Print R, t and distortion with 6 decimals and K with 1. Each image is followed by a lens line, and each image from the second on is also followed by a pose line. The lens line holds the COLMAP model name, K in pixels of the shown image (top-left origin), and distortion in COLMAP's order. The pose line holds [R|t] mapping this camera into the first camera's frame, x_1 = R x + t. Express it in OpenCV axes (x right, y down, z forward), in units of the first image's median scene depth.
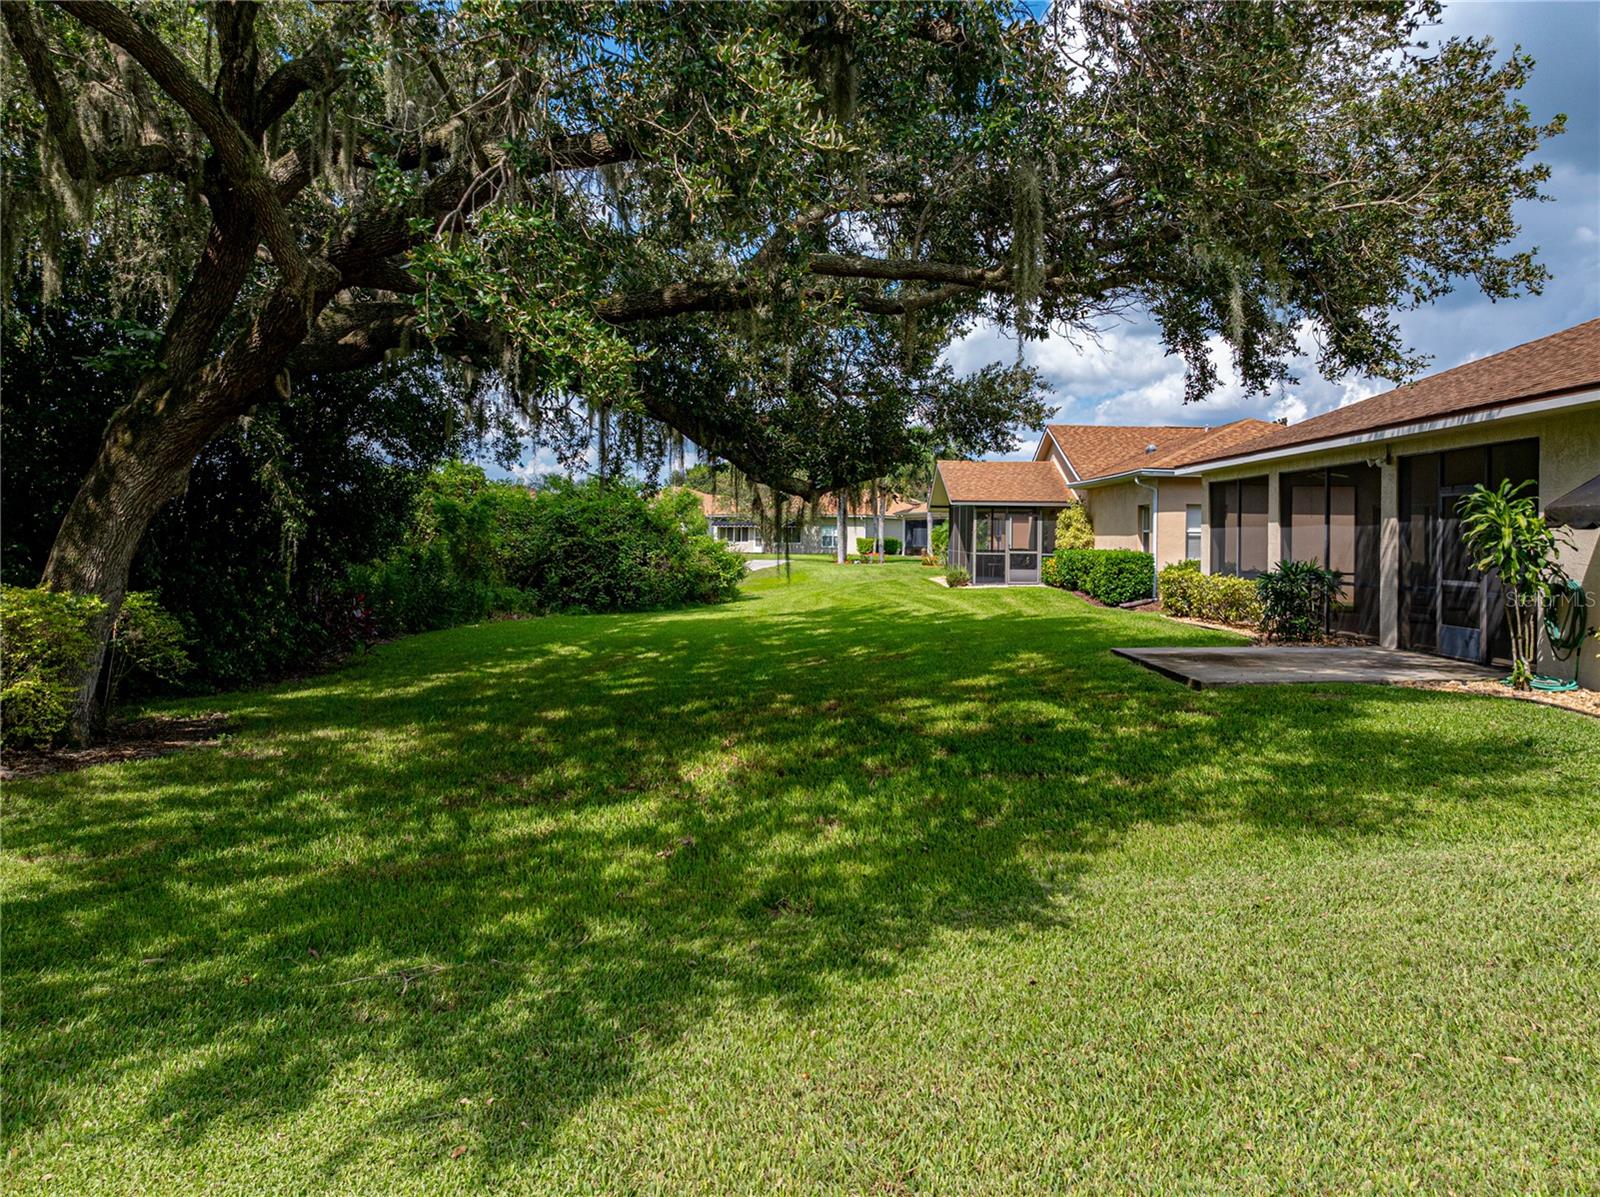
lens RADIAL K [[1161.4, 0, 799.1], [0, 1161.4, 530.1], [0, 0, 1]] dist [-0.021576, 0.014169]
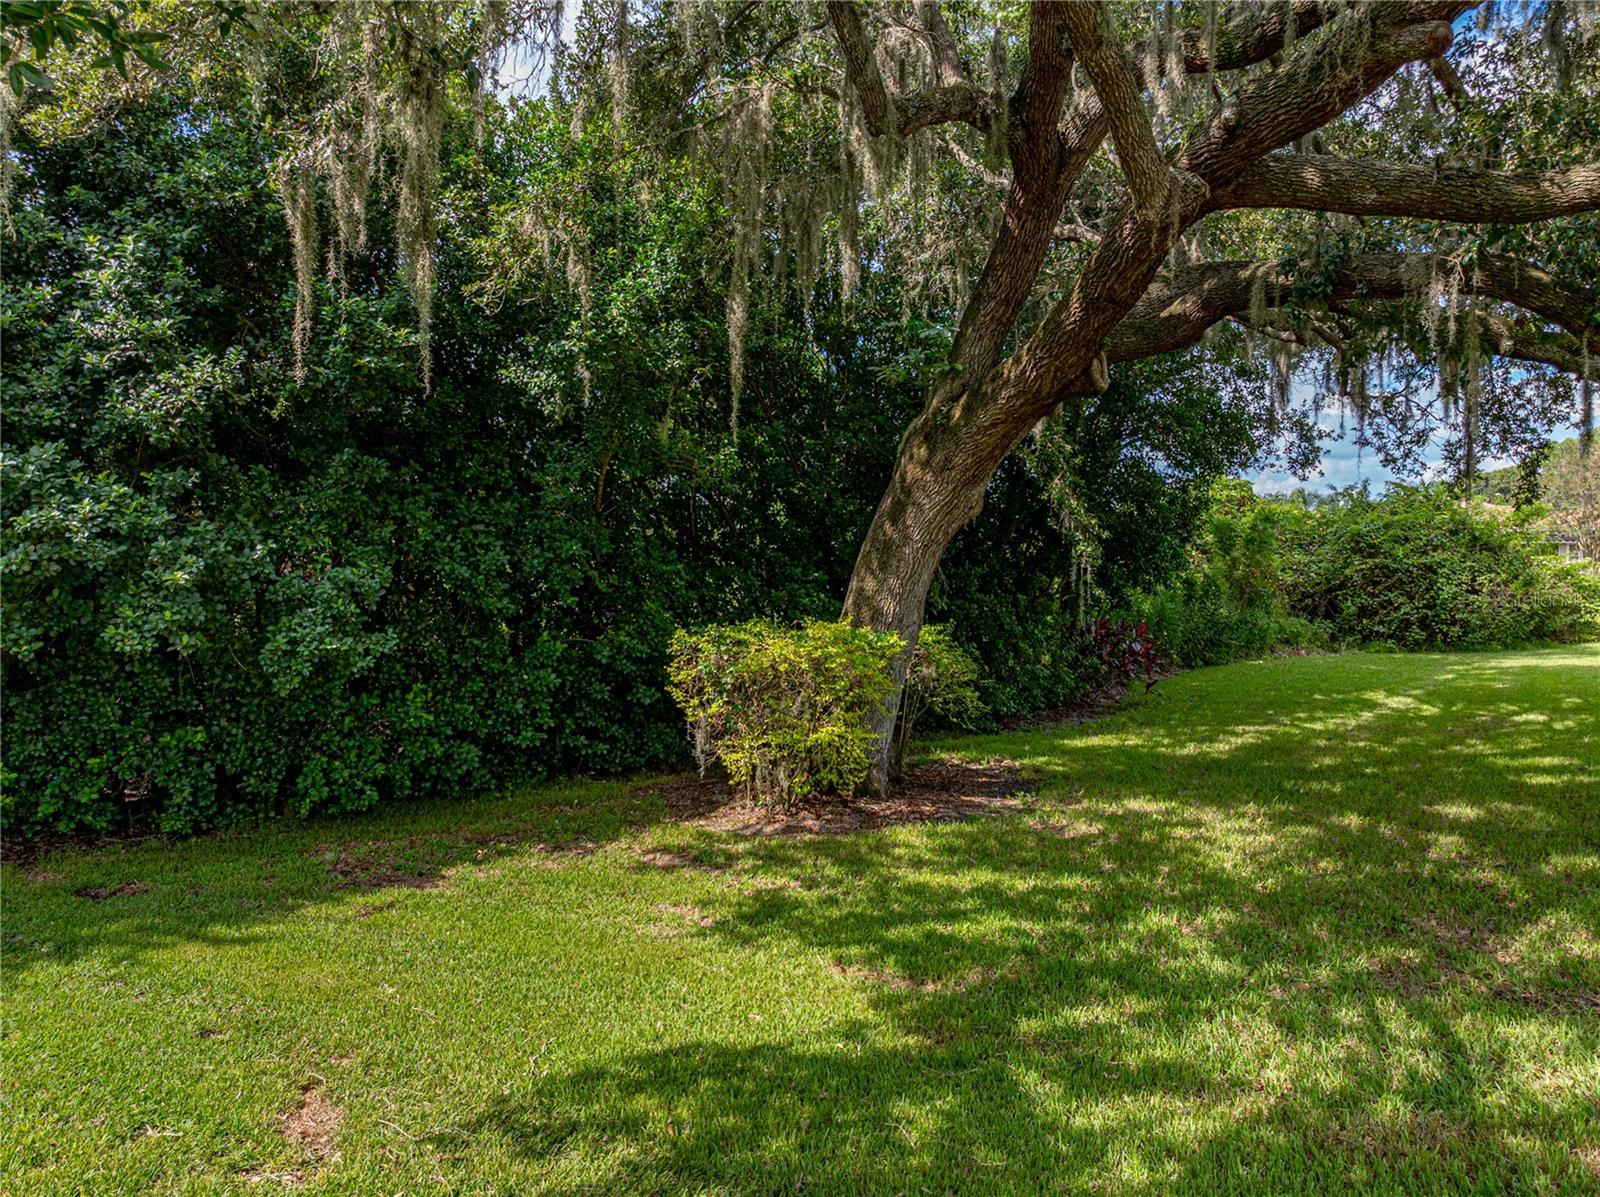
lens RADIAL K [[1139.0, 0, 805.4], [0, 1139.0, 563.5], [0, 0, 1]] dist [-0.011767, 0.008552]
pose [[0.824381, -0.007296, -0.565989, -0.163339], [0.013194, 0.999893, 0.006327, -0.002185], [0.565882, -0.012684, 0.824389, 0.230566]]
